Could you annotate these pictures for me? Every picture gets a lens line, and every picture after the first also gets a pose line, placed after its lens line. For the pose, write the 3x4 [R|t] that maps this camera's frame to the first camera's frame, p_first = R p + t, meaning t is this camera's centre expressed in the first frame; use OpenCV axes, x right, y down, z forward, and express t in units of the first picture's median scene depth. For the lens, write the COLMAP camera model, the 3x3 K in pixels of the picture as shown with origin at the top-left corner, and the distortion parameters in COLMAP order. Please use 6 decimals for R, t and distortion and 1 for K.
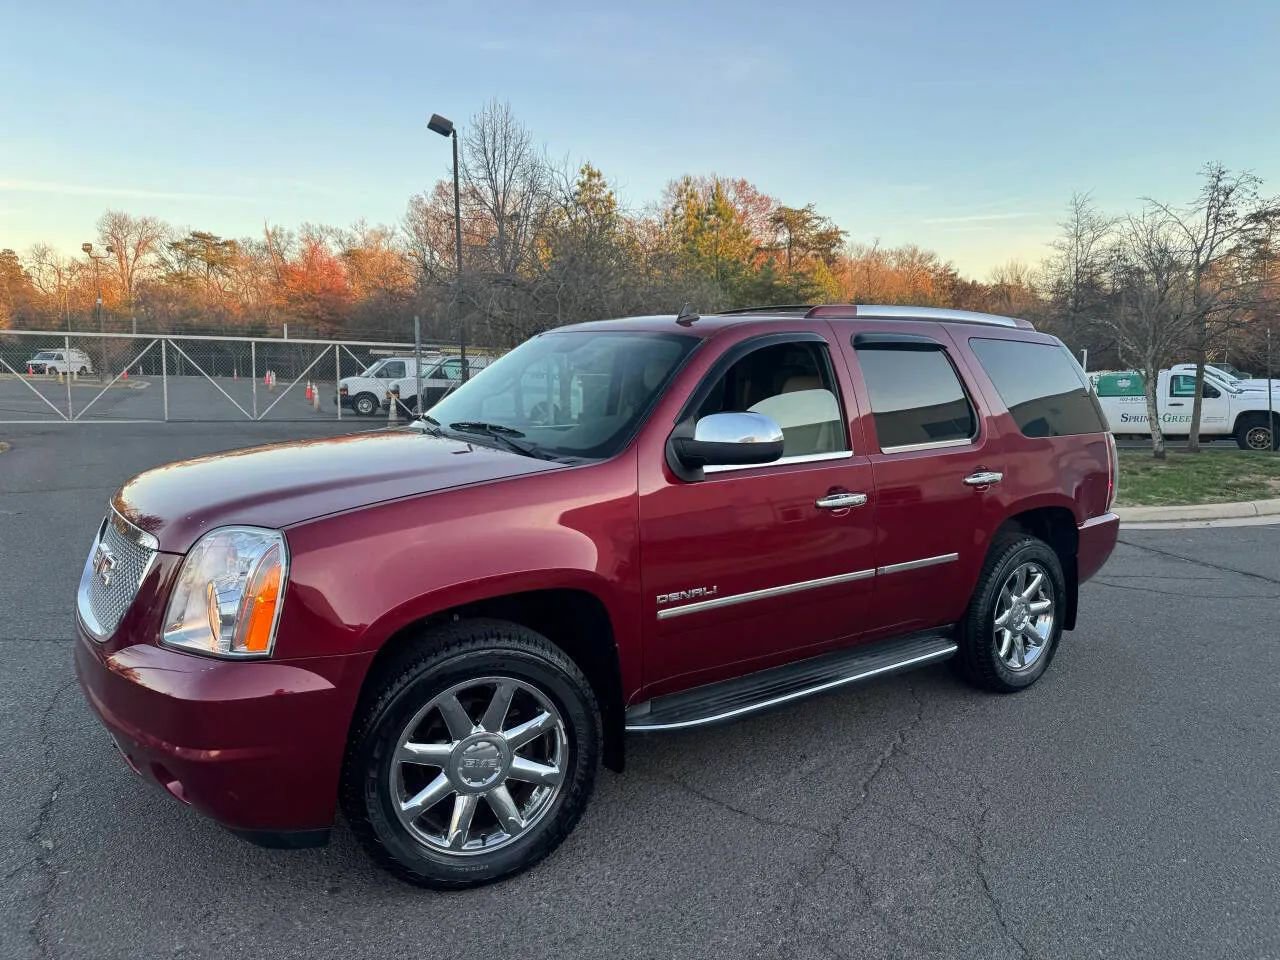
lens RADIAL K [[884.3, 0, 633.3], [0, 884.3, 475.0], [0, 0, 1]] dist [0.063059, -0.071810]
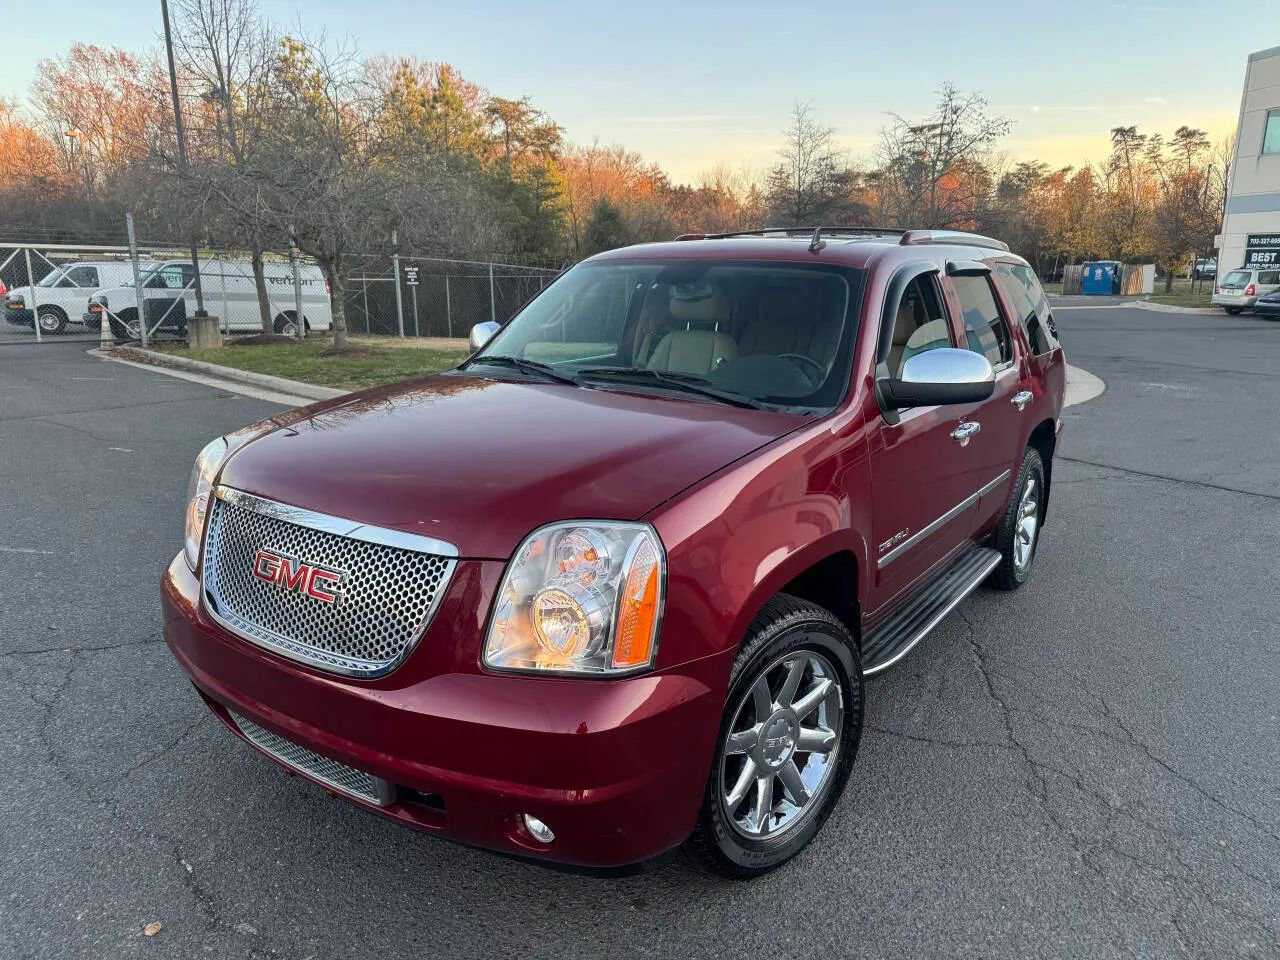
lens RADIAL K [[890.4, 0, 640.0], [0, 890.4, 480.0], [0, 0, 1]] dist [0.031419, -0.040222]
pose [[0.945979, -0.080392, 0.314105, -0.101100], [0.044491, 0.991795, 0.119848, -0.012053], [-0.321162, -0.099399, 0.941793, 0.032193]]
